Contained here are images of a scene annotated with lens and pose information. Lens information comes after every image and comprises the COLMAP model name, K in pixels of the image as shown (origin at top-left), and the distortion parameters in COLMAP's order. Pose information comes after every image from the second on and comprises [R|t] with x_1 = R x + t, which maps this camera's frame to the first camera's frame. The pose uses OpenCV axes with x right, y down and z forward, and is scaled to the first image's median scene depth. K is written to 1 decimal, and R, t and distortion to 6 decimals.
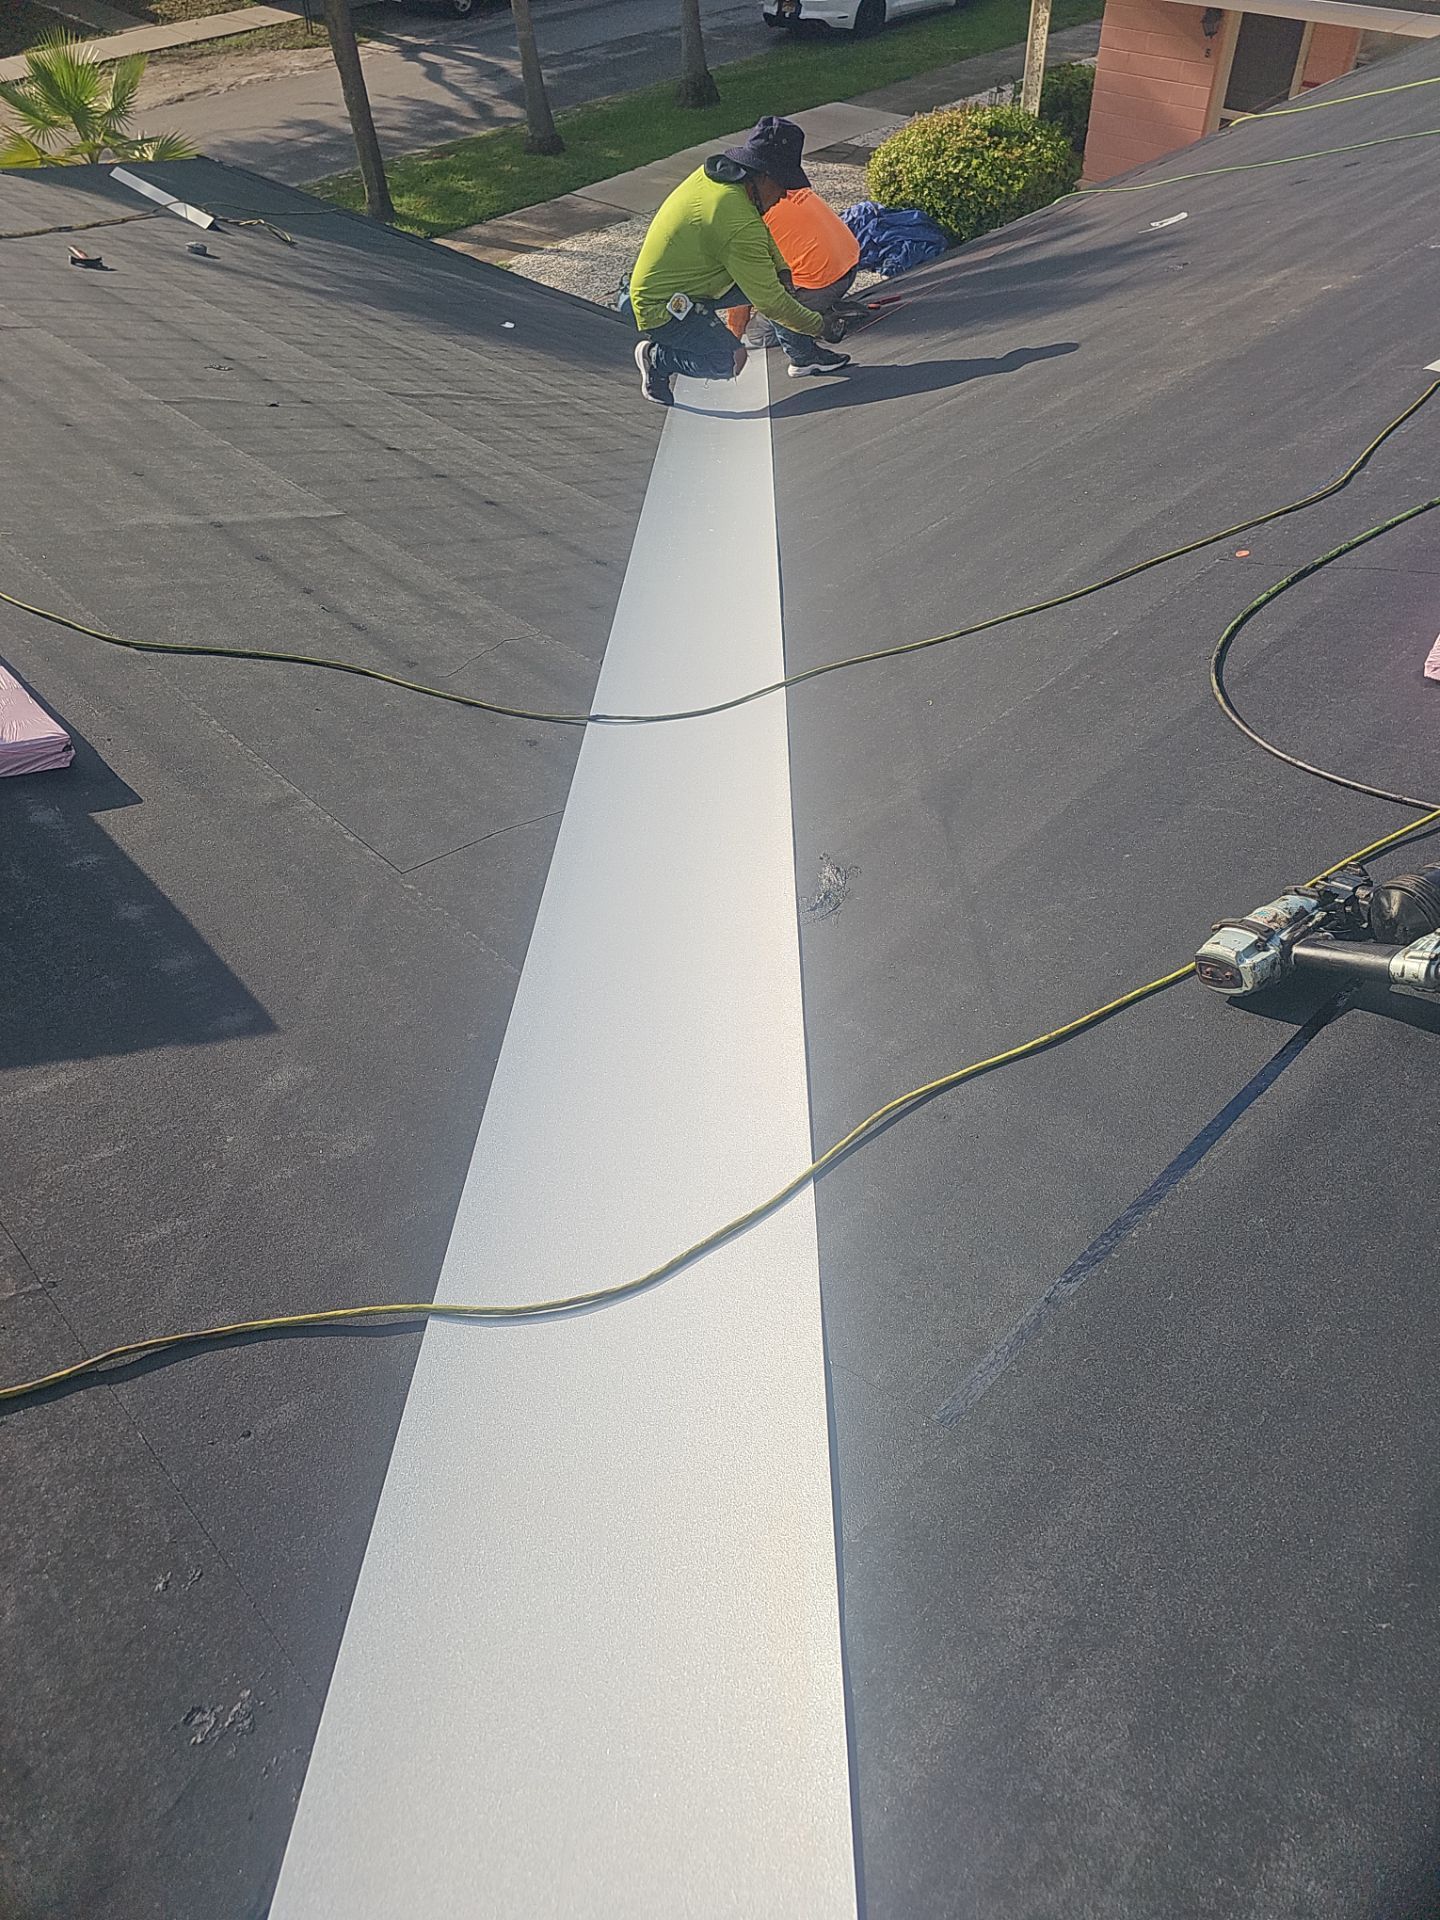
lens RADIAL K [[1217.1, 0, 720.0], [0, 1217.1, 960.0], [0, 0, 1]] dist [0.004149, 0.001568]
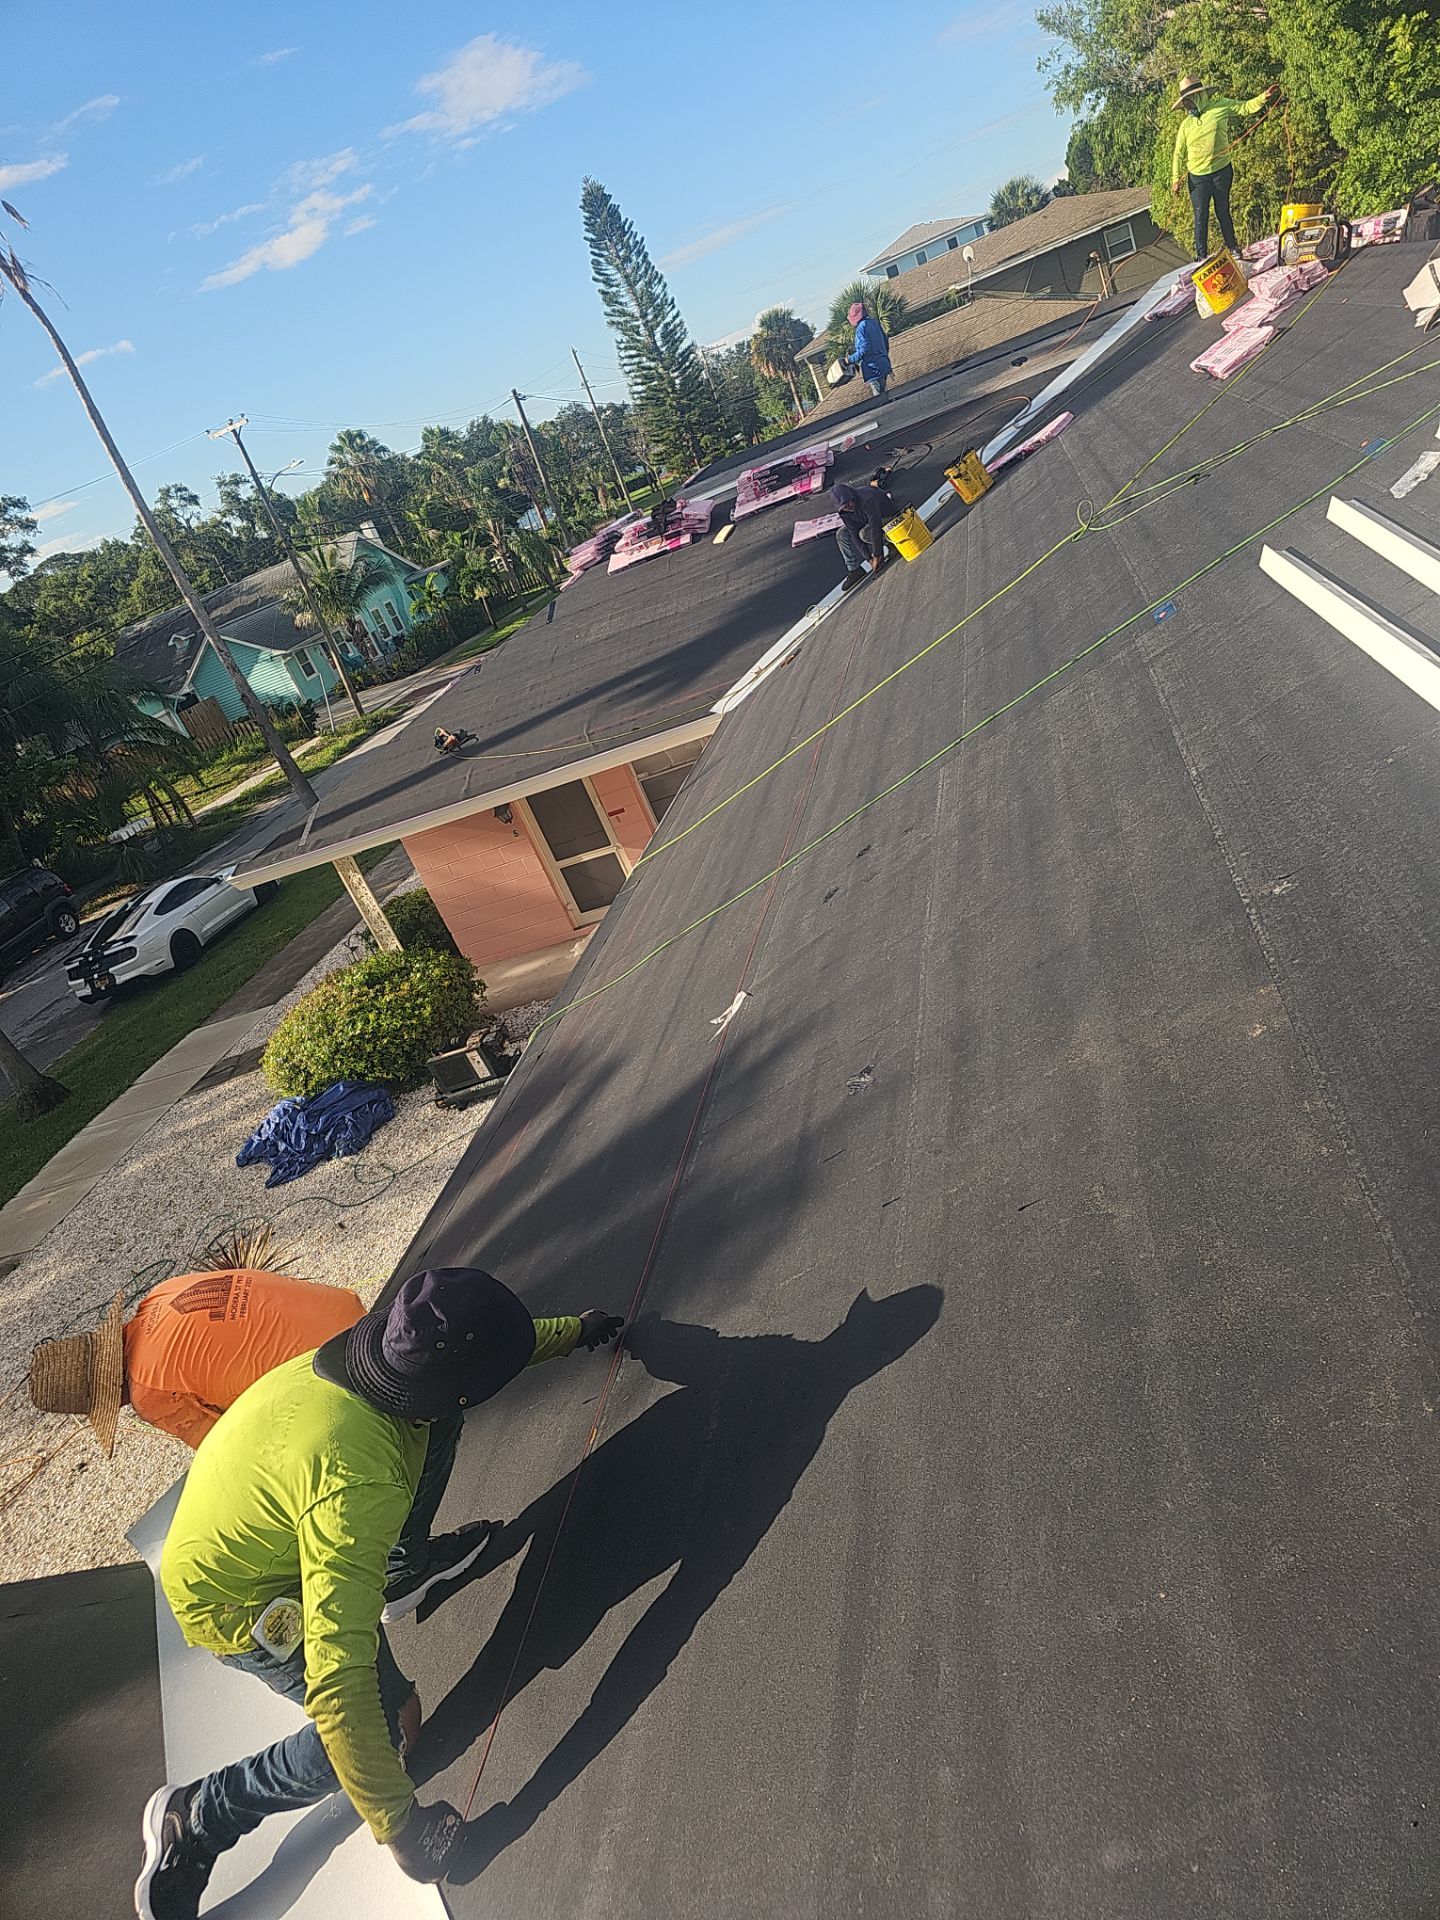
lens RADIAL K [[1217.1, 0, 720.0], [0, 1217.1, 960.0], [0, 0, 1]] dist [0.004149, 0.001568]
pose [[0.769950, -0.465449, 0.436502, 0.029012], [0.625639, 0.685197, -0.372935, -0.171245], [-0.125508, 0.560235, 0.818770, 0.185657]]
